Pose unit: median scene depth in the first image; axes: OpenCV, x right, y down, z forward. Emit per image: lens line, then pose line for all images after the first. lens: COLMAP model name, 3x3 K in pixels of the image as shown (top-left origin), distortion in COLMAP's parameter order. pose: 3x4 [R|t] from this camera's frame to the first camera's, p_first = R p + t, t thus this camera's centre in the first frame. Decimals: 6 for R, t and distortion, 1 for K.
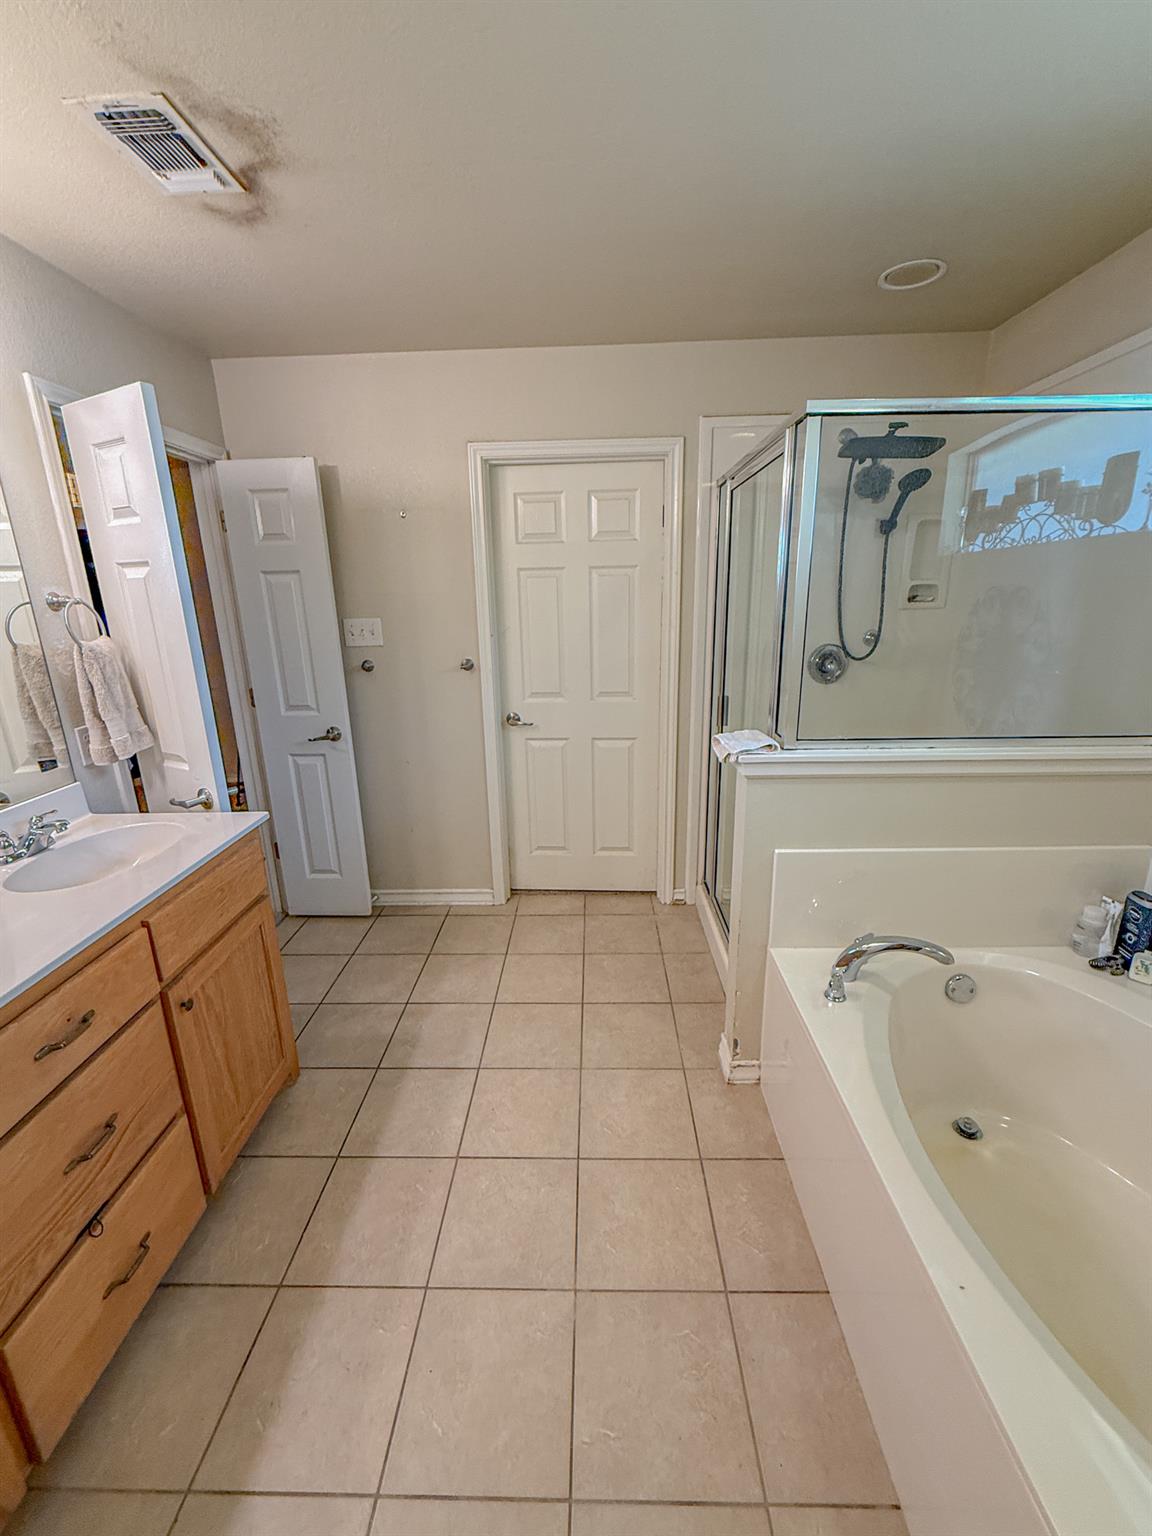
lens RADIAL K [[621.9, 0, 584.5], [0, 621.9, 771.8], [0, 0, 1]] dist [0.001771, -0.000976]
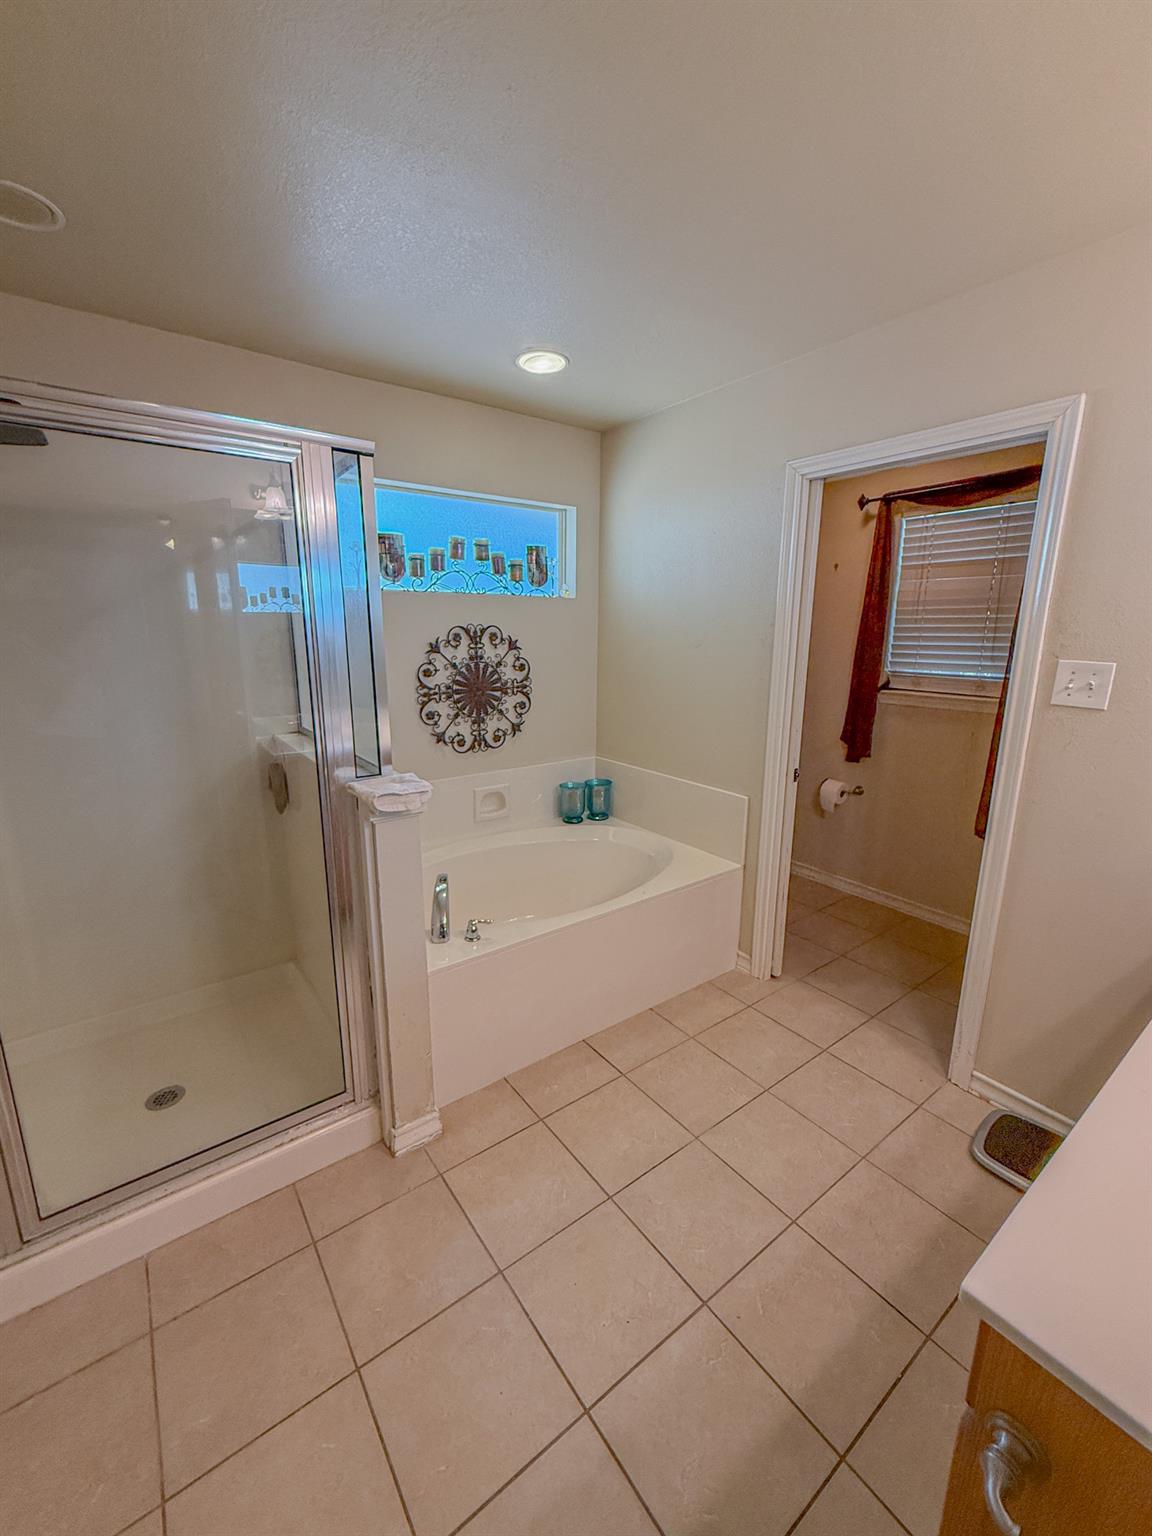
lens RADIAL K [[621.9, 0, 571.1], [0, 621.9, 767.4], [0, 0, 1]] dist [0.001771, -0.000976]
pose [[-0.599460, -0.158086, 0.784638, -0.533981], [0.232326, 0.903731, 0.359576, -0.294480], [-0.765945, 0.397843, -0.505024, 1.076109]]
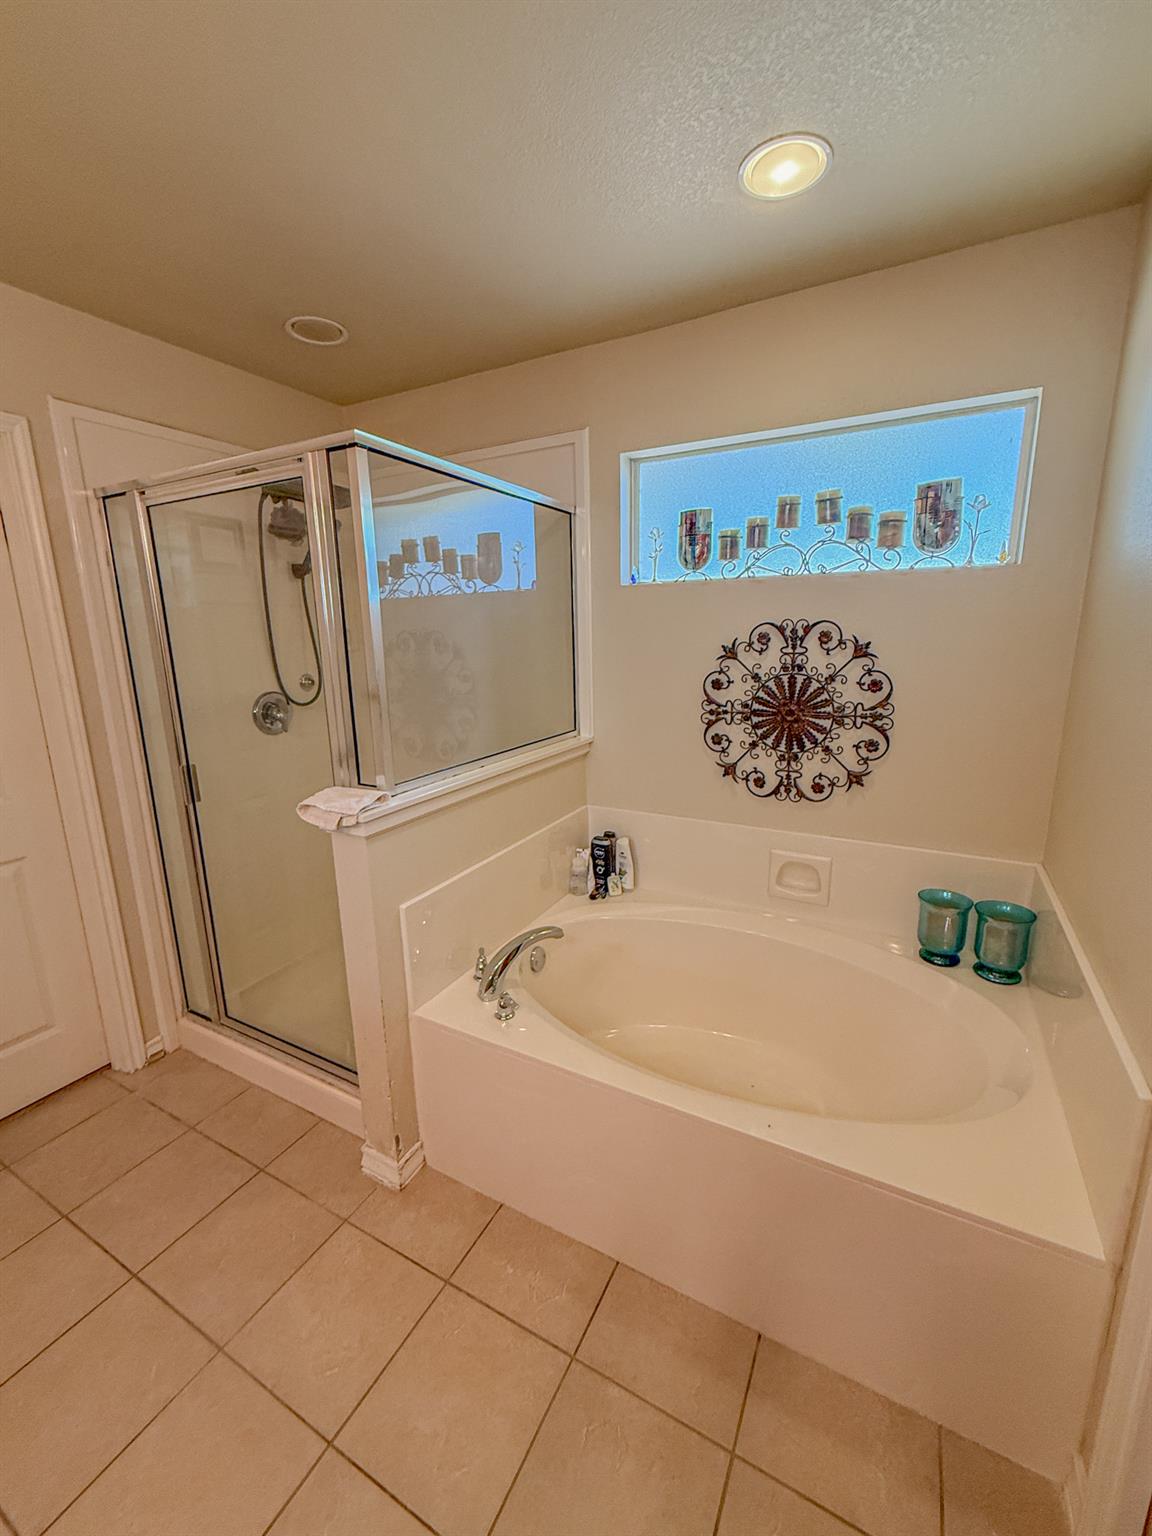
lens RADIAL K [[621.9, 0, 576.6], [0, 621.9, 769.4], [0, 0, 1]] dist [0.001771, -0.000976]
pose [[0.461562, -0.185690, 0.867456, -0.288501], [0.255998, 0.964127, 0.070171, -0.058239], [-0.849368, 0.189679, 0.492540, 0.249667]]
